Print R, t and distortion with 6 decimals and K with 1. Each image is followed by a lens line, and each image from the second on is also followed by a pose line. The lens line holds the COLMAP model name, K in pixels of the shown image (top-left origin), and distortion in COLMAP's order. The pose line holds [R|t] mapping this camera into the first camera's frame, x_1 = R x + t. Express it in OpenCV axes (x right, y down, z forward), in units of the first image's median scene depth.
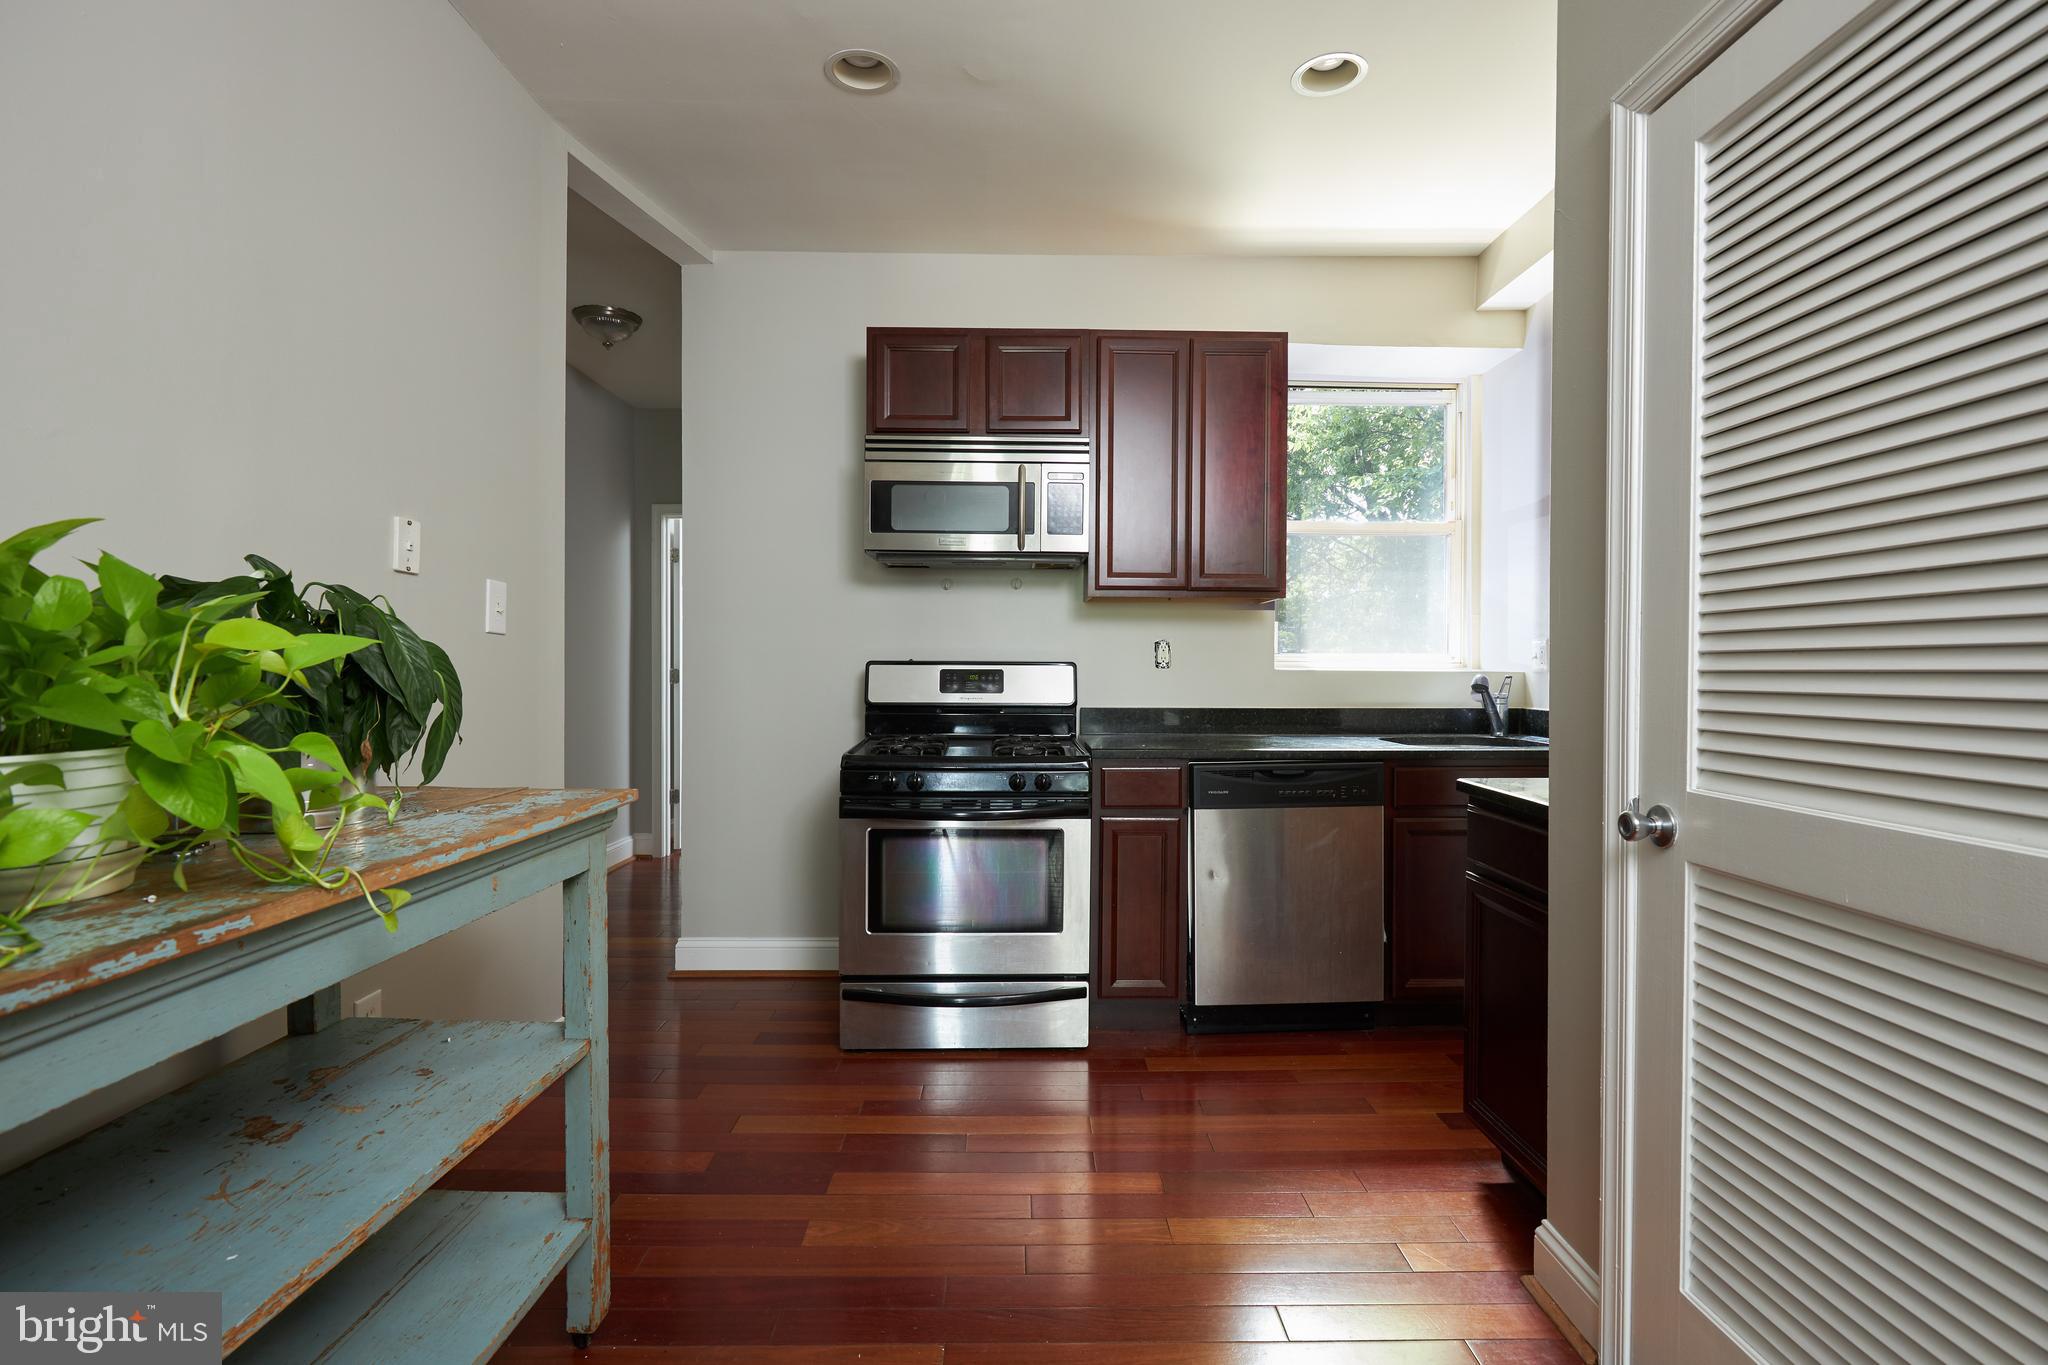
lens RADIAL K [[966.5, 0, 1024.0], [0, 966.5, 675.9], [0, 0, 1]] dist [-0.003751, 0.001578]
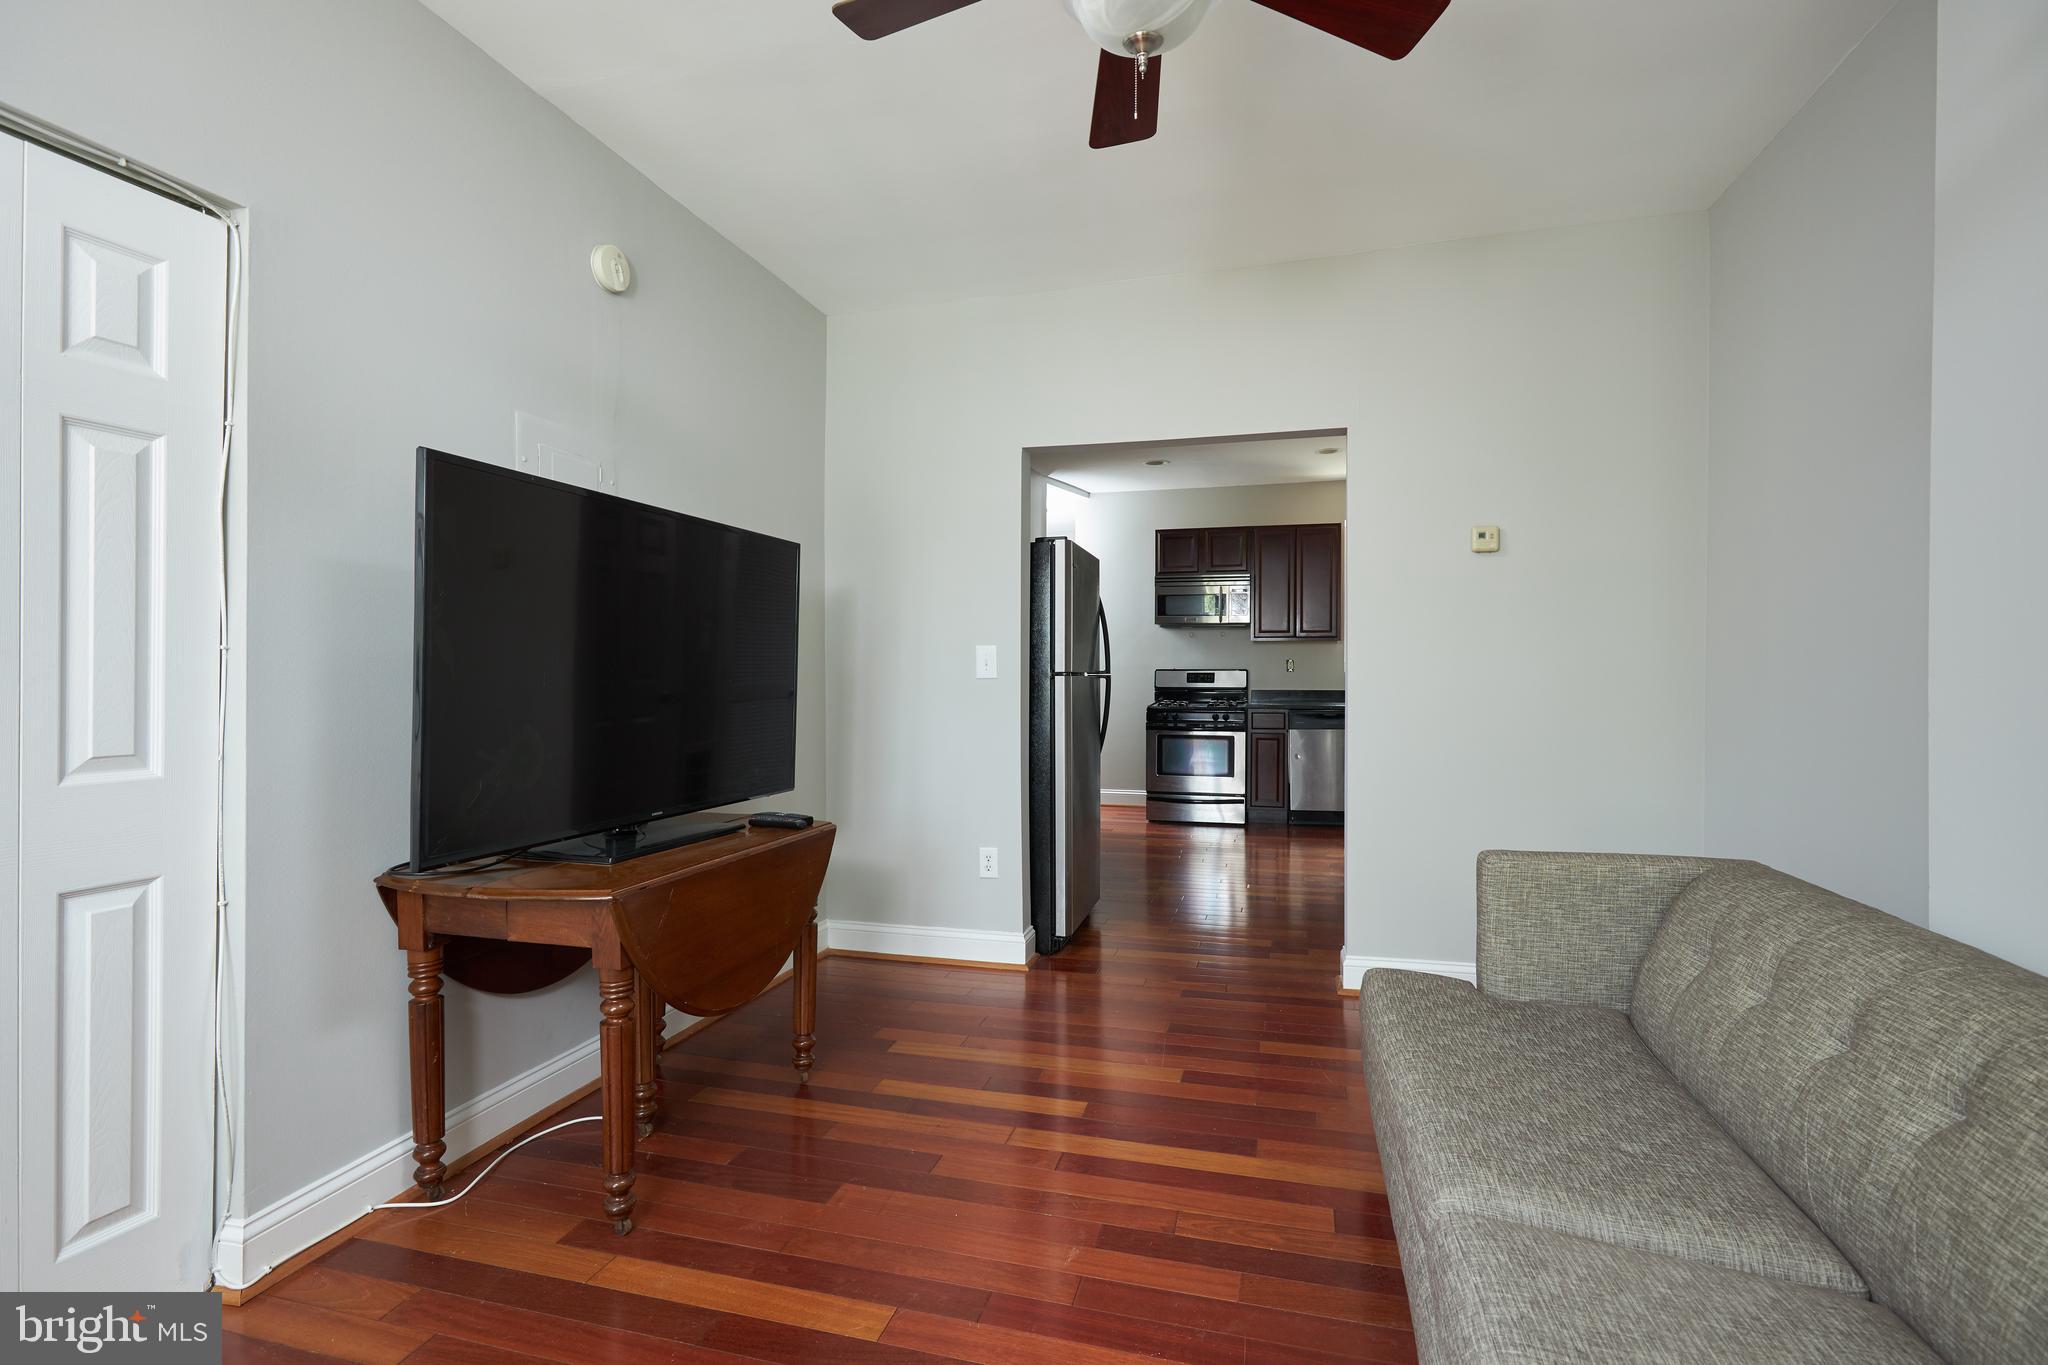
lens RADIAL K [[966.5, 0, 1034.4], [0, 966.5, 687.2], [0, 0, 1]] dist [-0.003751, 0.001578]
pose [[0.960796, -0.000740, -0.277255, 0.233505], [0.003336, 0.999955, 0.008889, 0.006966], [0.277236, -0.009466, 0.960755, -1.526763]]
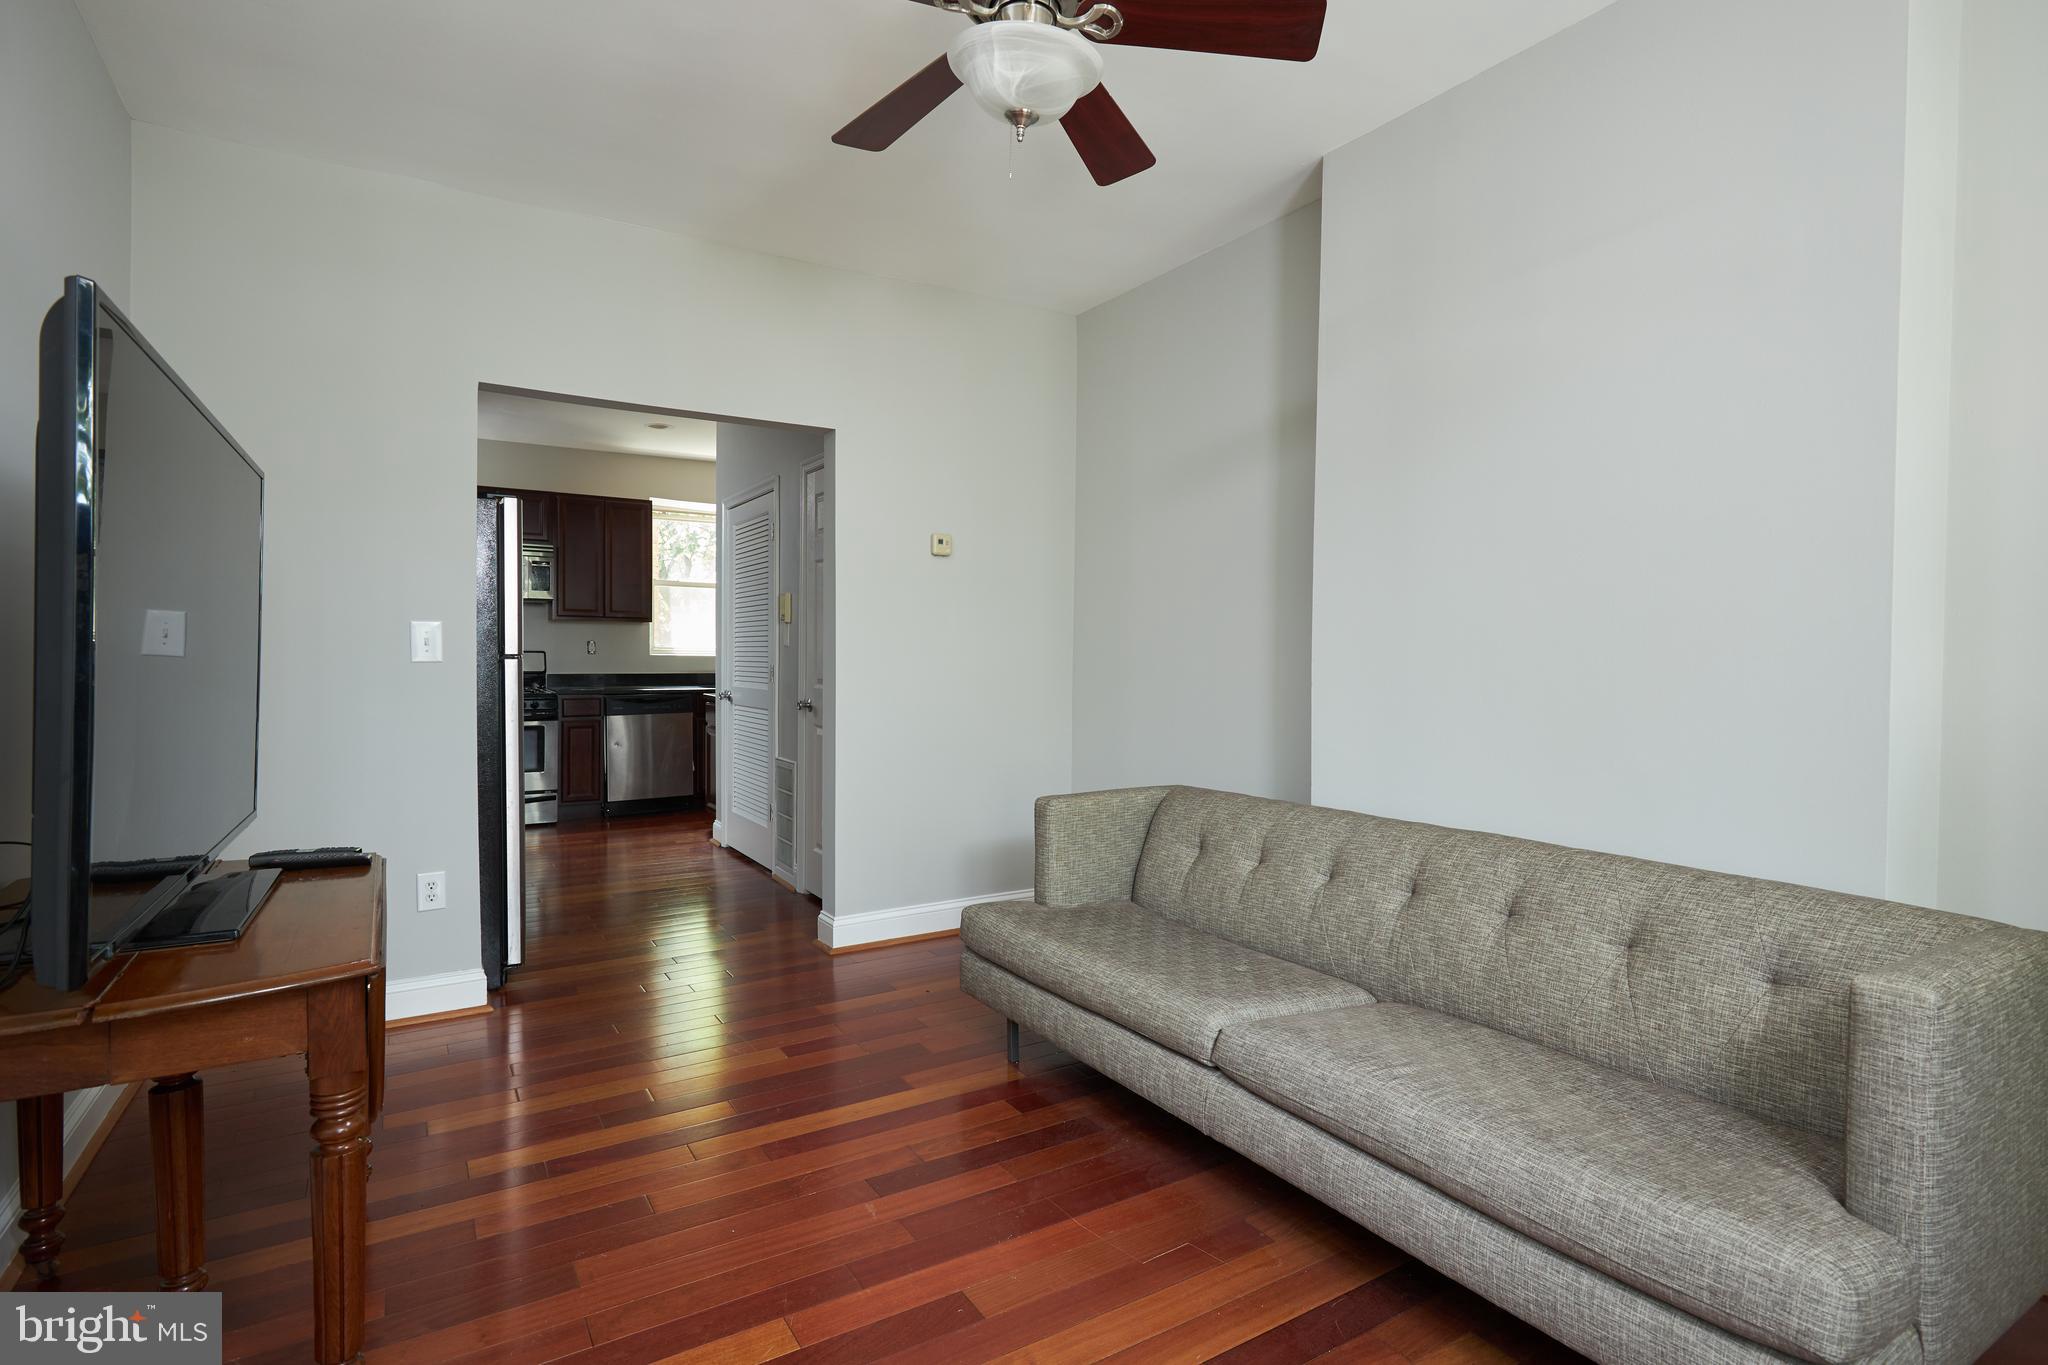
lens RADIAL K [[1011.3, 0, 1028.2], [0, 1011.3, 689.9], [0, 0, 1]] dist [-0.000754, 0.000338]
pose [[0.856030, -0.017363, 0.516635, -0.205514], [0.001441, 0.999512, 0.031204, 0.003412], [-0.516925, -0.025967, 0.855637, -1.562620]]
